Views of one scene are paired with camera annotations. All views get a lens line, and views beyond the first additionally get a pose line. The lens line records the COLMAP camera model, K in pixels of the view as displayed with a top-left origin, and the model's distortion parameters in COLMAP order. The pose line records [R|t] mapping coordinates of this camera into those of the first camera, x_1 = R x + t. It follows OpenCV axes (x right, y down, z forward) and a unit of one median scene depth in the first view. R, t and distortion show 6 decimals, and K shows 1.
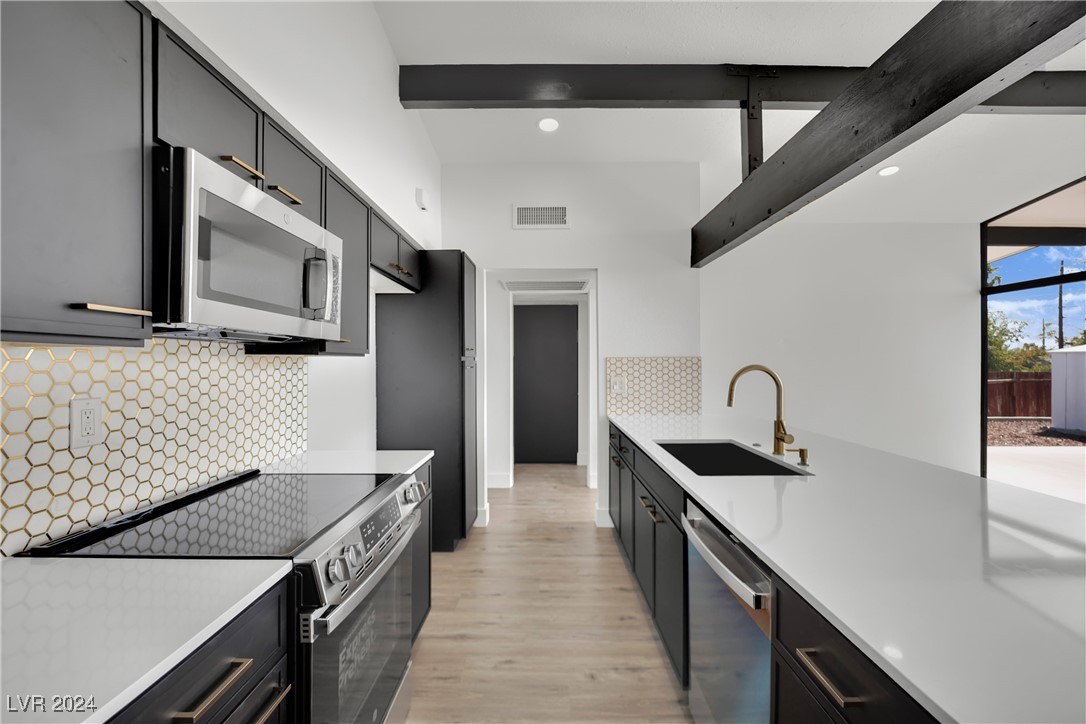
lens RADIAL K [[450.3, 0, 543.0], [0, 450.3, 362.0], [0, 0, 1]] dist [-0.016335, -0.000087]
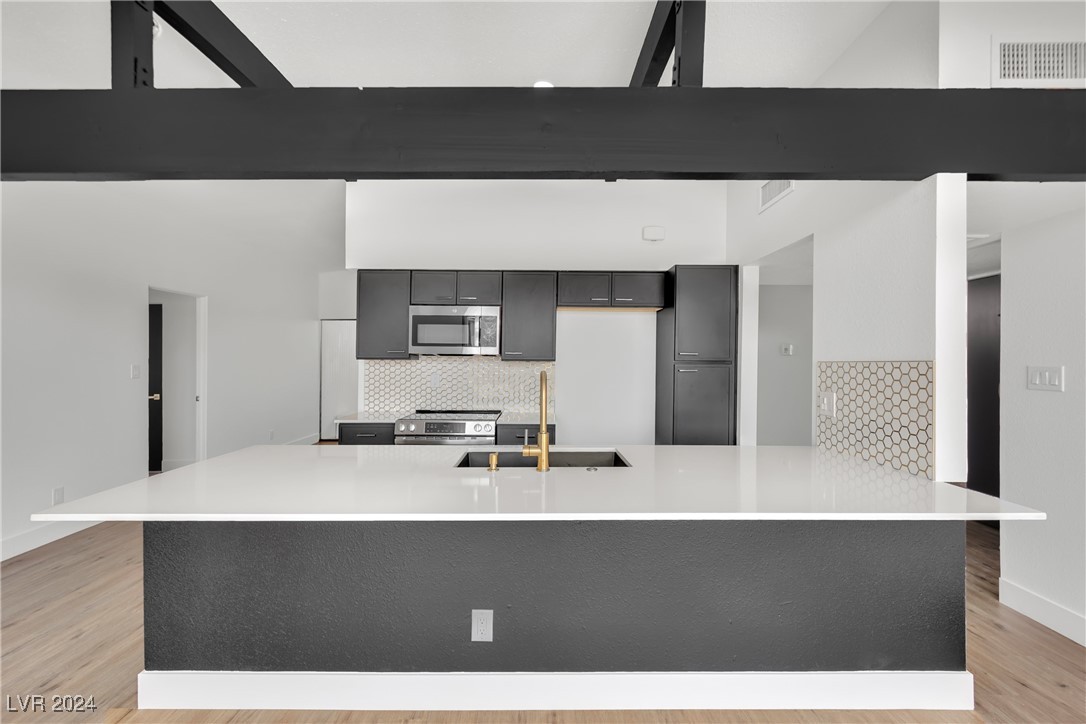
lens RADIAL K [[467.0, 0, 534.5], [0, 467.0, 358.7], [0, 0, 1]] dist [-0.001870, 0.000374]
pose [[-0.010044, -0.003272, -0.999944, 1.341298], [-0.005092, 0.999982, -0.003221, -0.015852], [0.999937, 0.005060, -0.010060, 0.909431]]
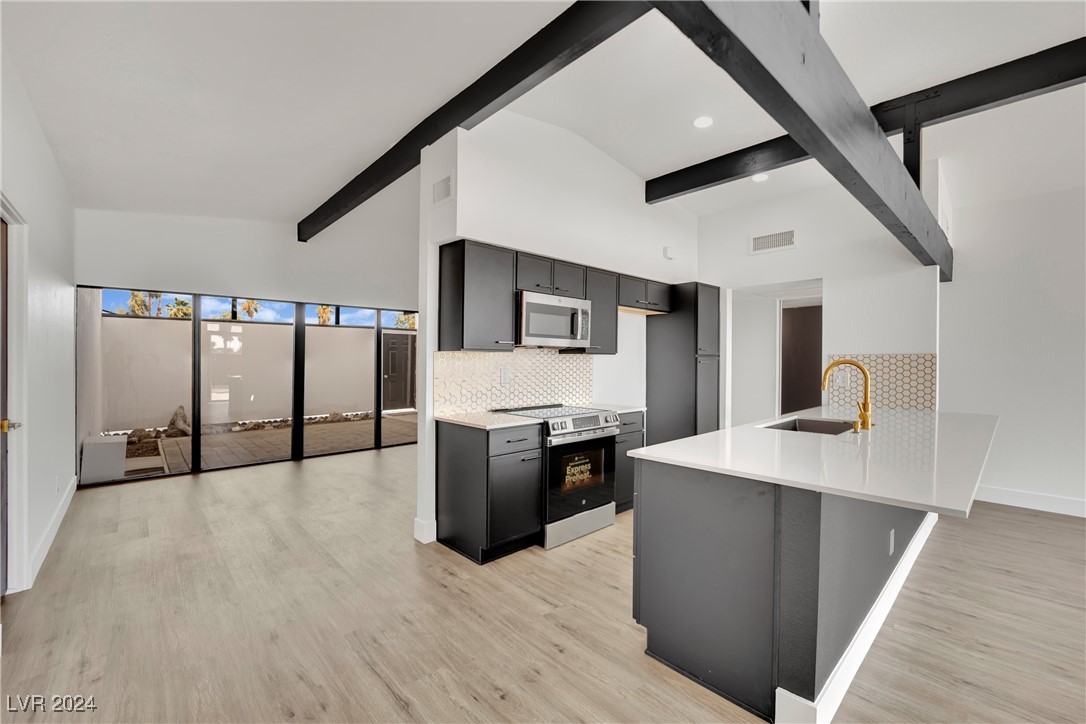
lens RADIAL K [[453.2, 0, 538.6], [0, 453.2, 360.0], [0, 0, 1]] dist [-0.017254, -0.000325]
pose [[0.682118, 0.004688, -0.731227, 0.747612], [-0.005136, 0.999985, 0.001620, 0.008416], [0.731224, 0.002651, 0.682132, -0.516142]]
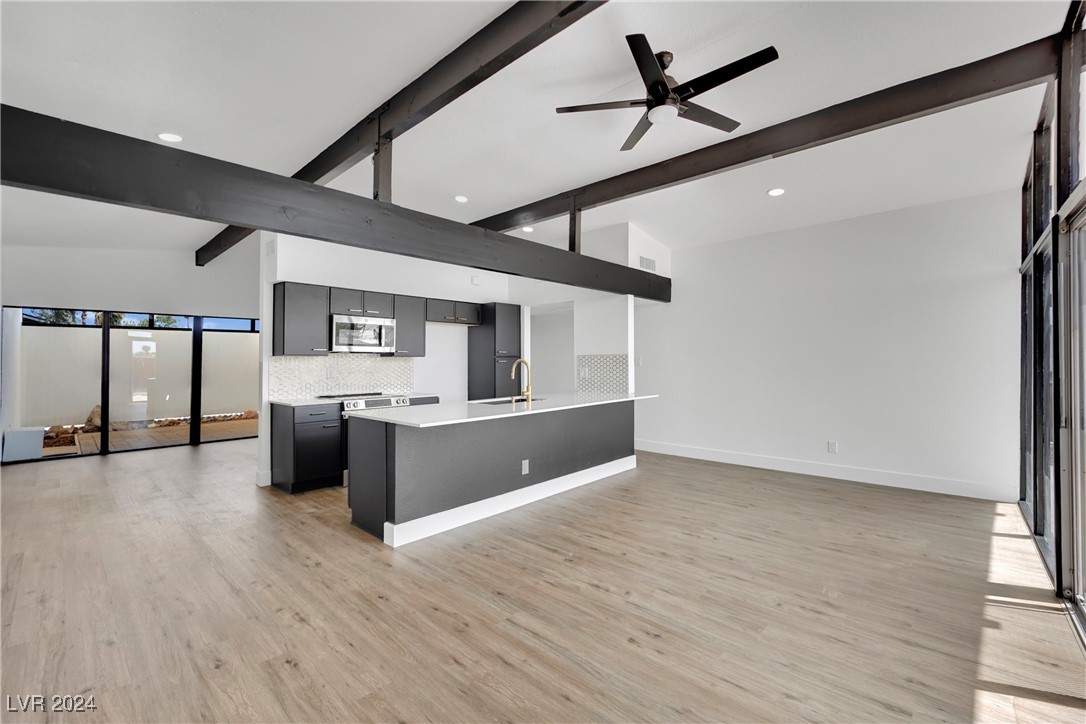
lens RADIAL K [[467.0, 0, 534.5], [0, 467.0, 358.7], [0, 0, 1]] dist [-0.001870, 0.000374]
pose [[0.726995, -0.005625, -0.686620, 1.856821], [0.004787, 0.999984, -0.003123, 0.009475], [0.686626, -0.001017, 0.727010, -0.512477]]
